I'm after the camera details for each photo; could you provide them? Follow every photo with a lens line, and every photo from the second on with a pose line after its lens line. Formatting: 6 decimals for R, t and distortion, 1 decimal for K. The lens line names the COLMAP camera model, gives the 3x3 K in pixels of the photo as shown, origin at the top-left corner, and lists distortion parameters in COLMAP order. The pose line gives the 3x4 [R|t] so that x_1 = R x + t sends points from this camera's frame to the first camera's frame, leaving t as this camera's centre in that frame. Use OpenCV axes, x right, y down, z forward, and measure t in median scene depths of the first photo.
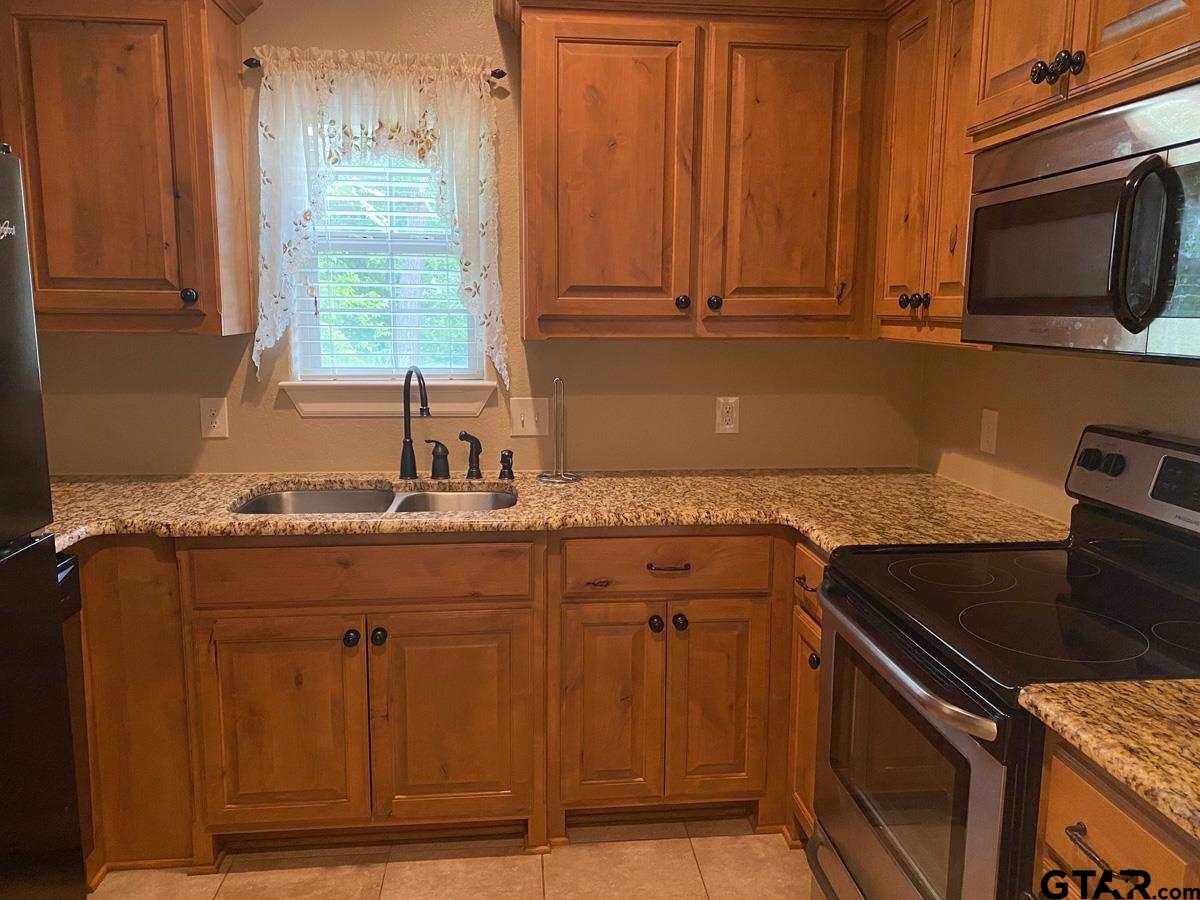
lens RADIAL K [[911.3, 0, 597.8], [0, 911.3, 446.6], [0, 0, 1]] dist [0.072835, -0.095473]
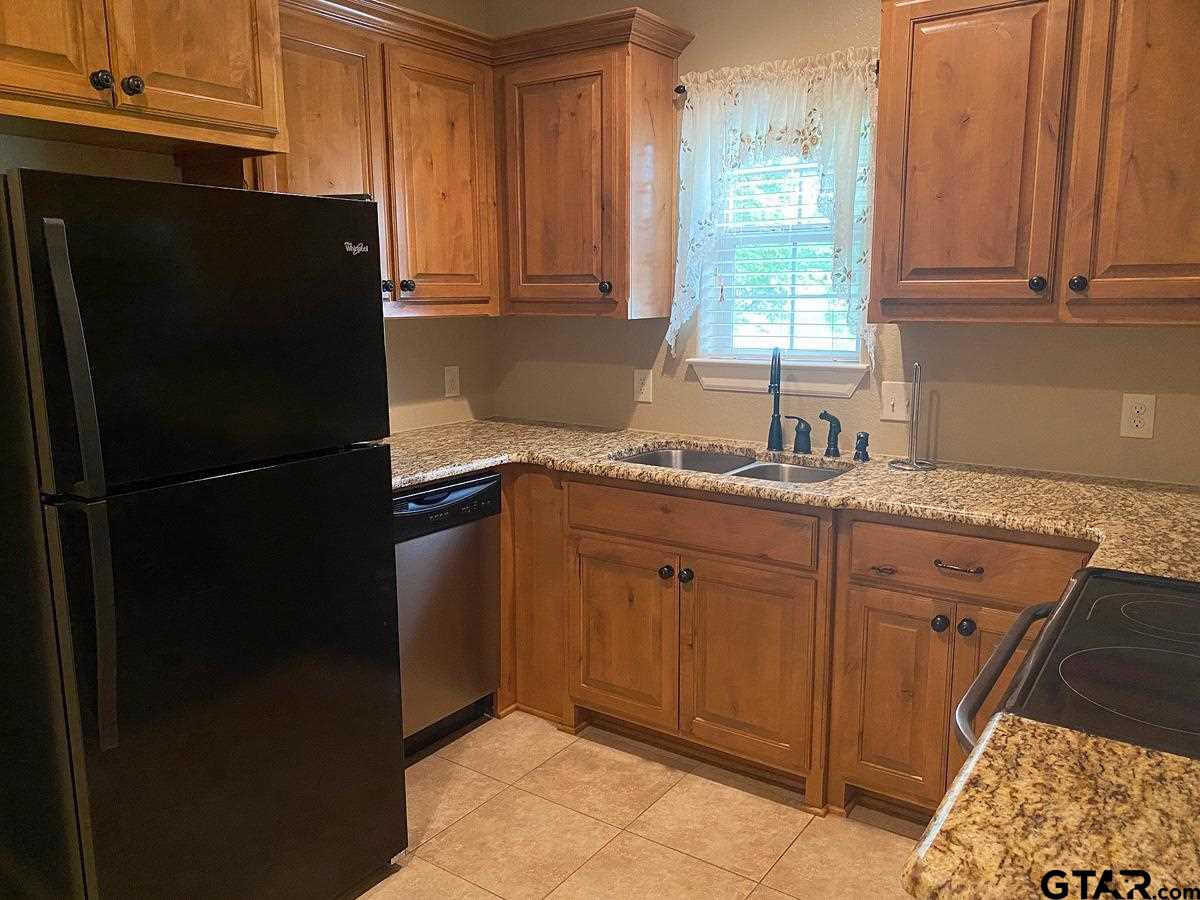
lens RADIAL K [[911.3, 0, 597.8], [0, 911.3, 446.6], [0, 0, 1]] dist [0.072835, -0.095473]
pose [[0.761830, 0.100248, -0.639973, 0.377227], [-0.089639, 0.994762, 0.049116, -0.004657], [0.641545, 0.019948, 0.766826, 0.028291]]
